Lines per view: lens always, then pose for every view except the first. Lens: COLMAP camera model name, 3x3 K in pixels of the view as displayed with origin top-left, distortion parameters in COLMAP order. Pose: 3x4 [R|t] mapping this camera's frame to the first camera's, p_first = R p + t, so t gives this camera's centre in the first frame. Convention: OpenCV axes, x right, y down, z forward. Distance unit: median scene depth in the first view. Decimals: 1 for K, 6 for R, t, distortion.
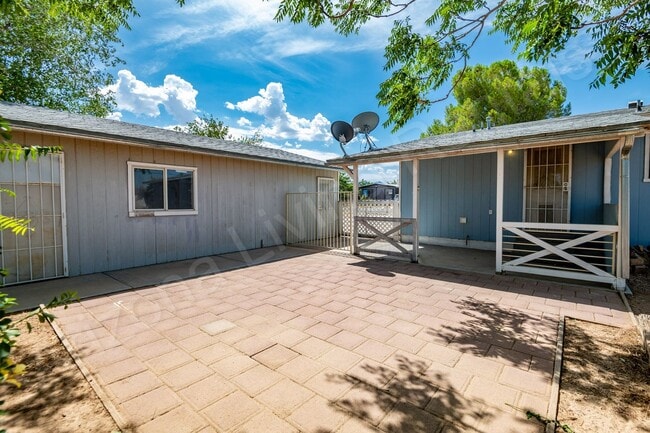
lens RADIAL K [[298.2, 0, 329.2], [0, 298.2, 213.5], [0, 0, 1]] dist [0.015268, -0.001869]
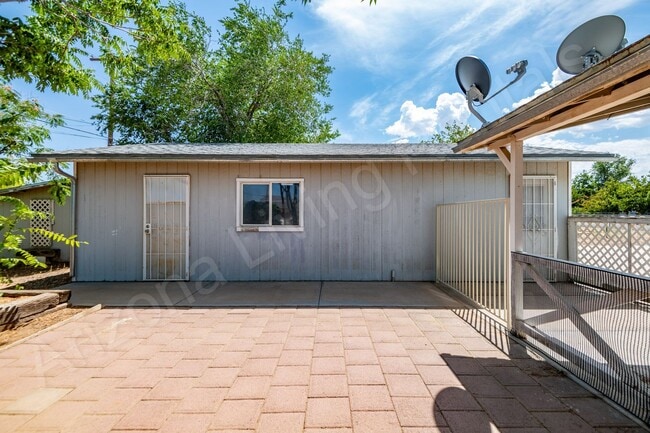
lens RADIAL K [[298.2, 0, 323.7], [0, 298.2, 209.3], [0, 0, 1]] dist [0.015268, -0.001869]
pose [[0.639052, -0.012551, -0.769061, 0.297691], [-0.031114, 0.998627, -0.042152, -0.029009], [0.768534, 0.050866, 0.637784, 0.527039]]
